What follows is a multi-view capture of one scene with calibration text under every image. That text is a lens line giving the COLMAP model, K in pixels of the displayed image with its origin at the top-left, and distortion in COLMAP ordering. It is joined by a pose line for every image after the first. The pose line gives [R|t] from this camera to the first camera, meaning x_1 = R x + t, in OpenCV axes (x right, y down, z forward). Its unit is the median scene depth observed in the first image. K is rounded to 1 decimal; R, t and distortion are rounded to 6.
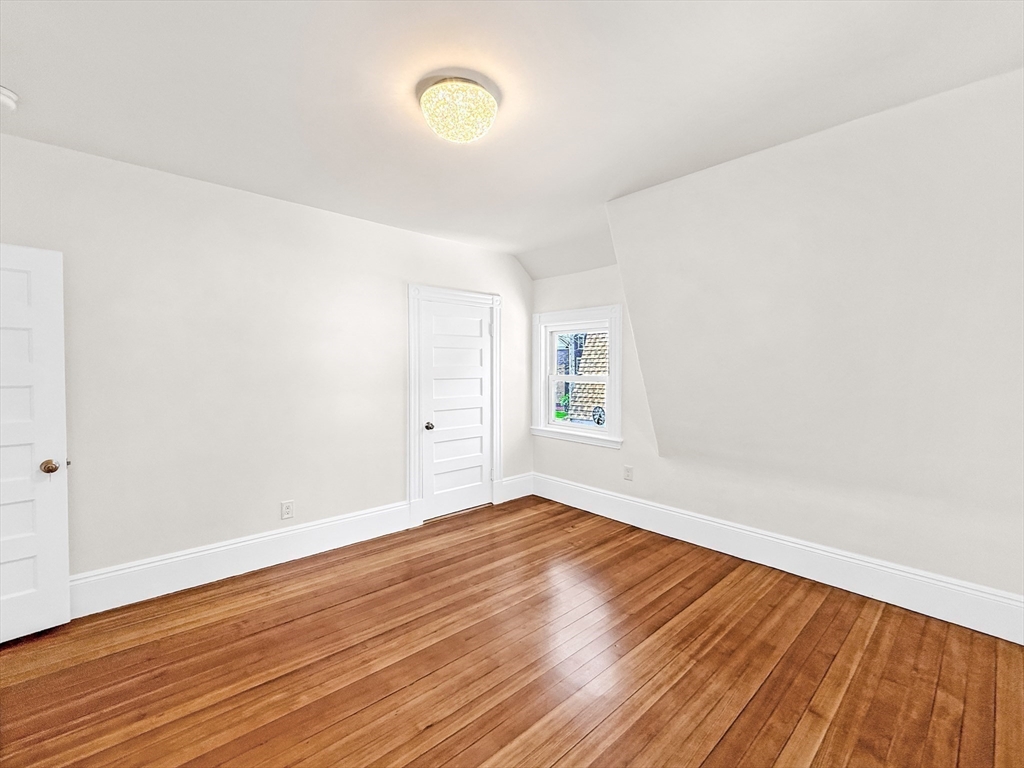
lens RADIAL K [[409.4, 0, 510.4], [0, 409.4, 382.2], [0, 0, 1]] dist [0.002463, -0.000054]
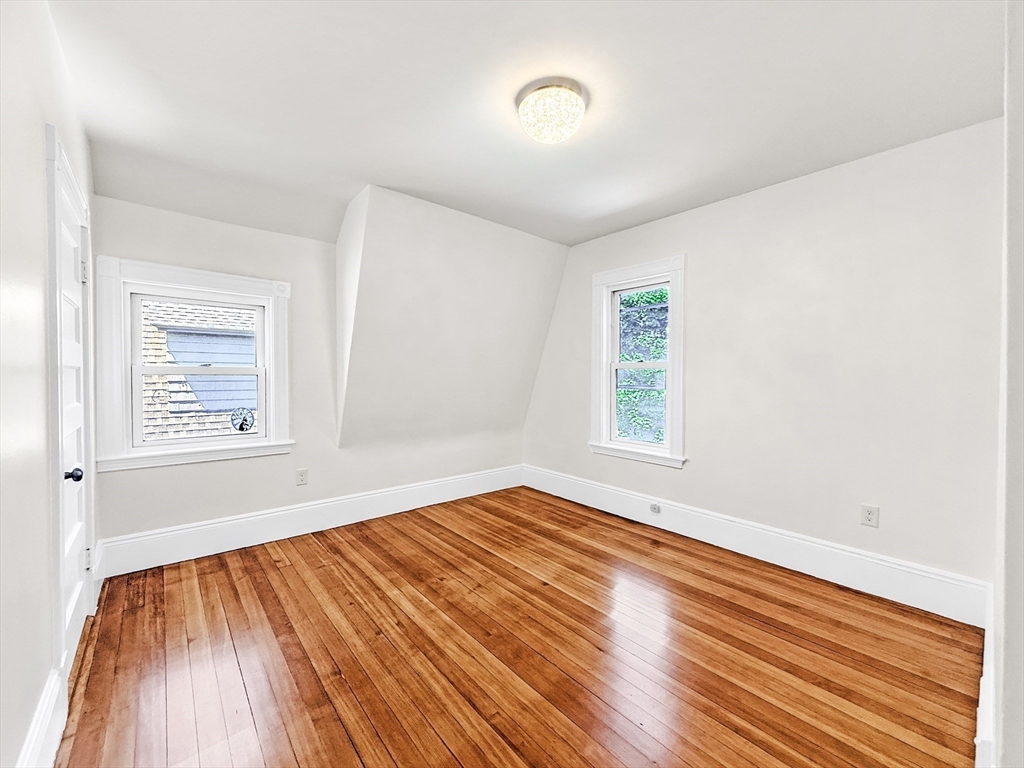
lens RADIAL K [[409.4, 0, 510.4], [0, 409.4, 382.2], [0, 0, 1]] dist [0.002463, -0.000054]
pose [[0.067544, -0.018379, 0.997547, -0.751982], [0.029666, 0.999425, 0.016405, 0.012194], [-0.997275, 0.028485, 0.068051, 0.617787]]
